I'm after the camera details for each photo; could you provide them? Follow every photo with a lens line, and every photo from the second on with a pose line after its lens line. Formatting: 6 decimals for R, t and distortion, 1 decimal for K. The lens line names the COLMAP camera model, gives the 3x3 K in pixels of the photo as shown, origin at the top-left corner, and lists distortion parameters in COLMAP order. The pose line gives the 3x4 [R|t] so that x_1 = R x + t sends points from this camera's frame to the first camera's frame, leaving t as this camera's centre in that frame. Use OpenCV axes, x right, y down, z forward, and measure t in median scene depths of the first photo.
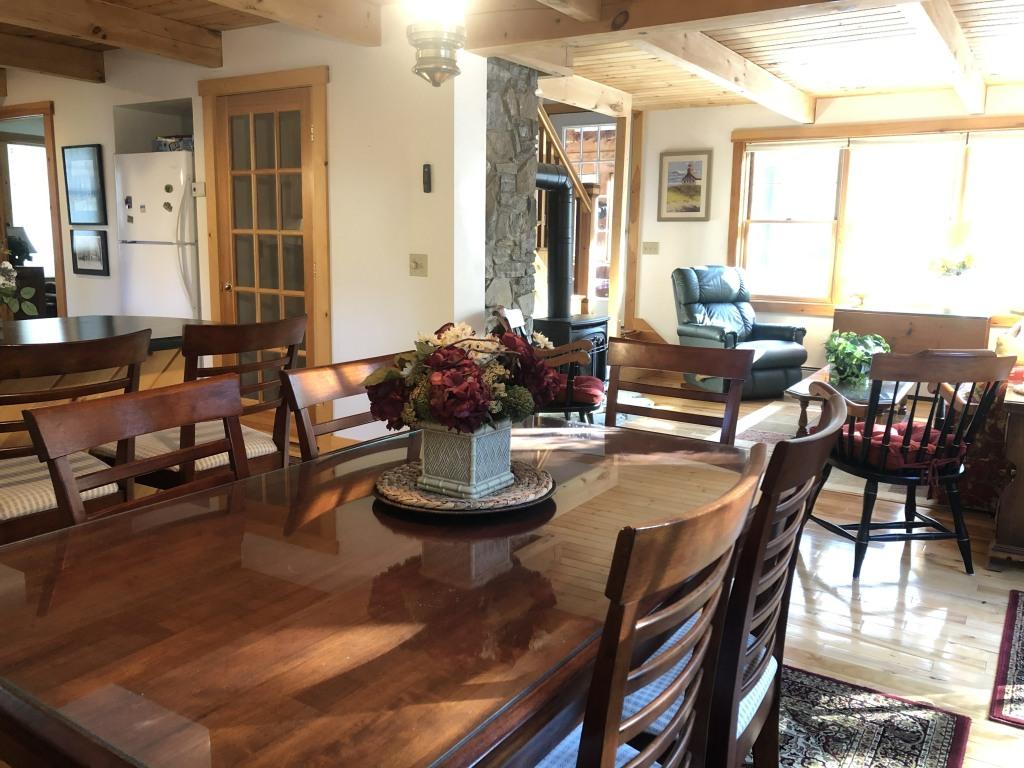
lens RADIAL K [[836.1, 0, 511.7], [0, 836.1, 379.7], [0, 0, 1]] dist [0.029074, -0.021016]
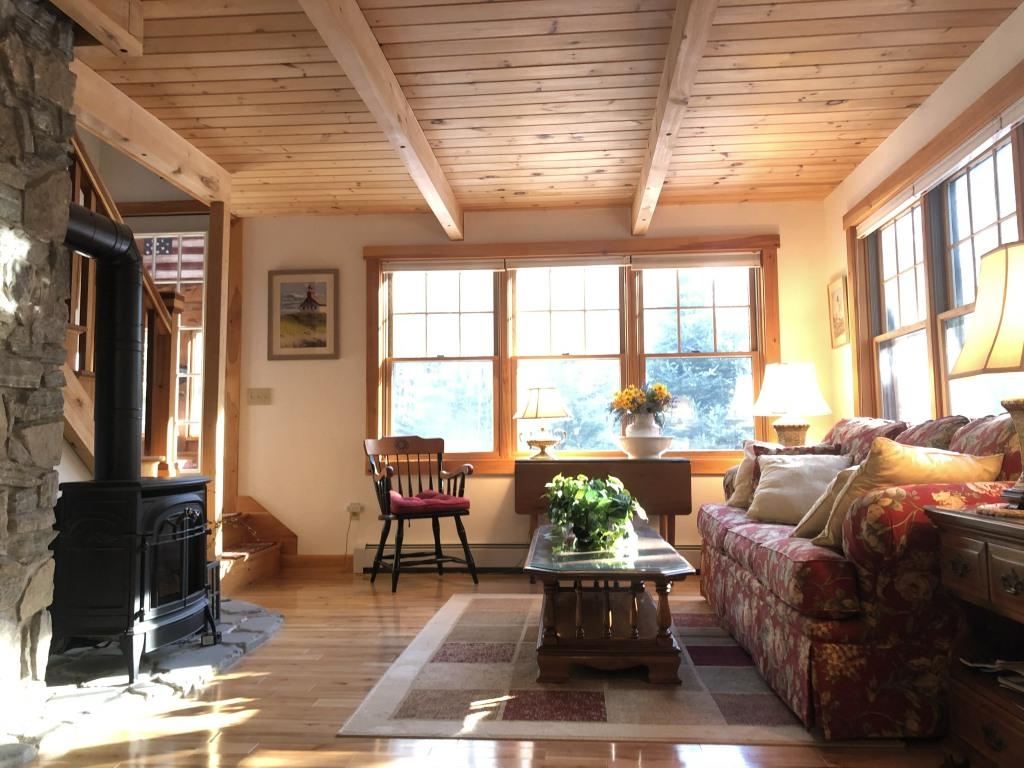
lens RADIAL K [[836.1, 0, 506.3], [0, 836.1, 372.8], [0, 0, 1]] dist [0.029074, -0.021016]
pose [[0.885688, 0.018433, 0.463915, 0.021087], [0.097966, 0.969295, -0.225545, 0.007890], [-0.453828, 0.245210, 0.856687, 0.310391]]
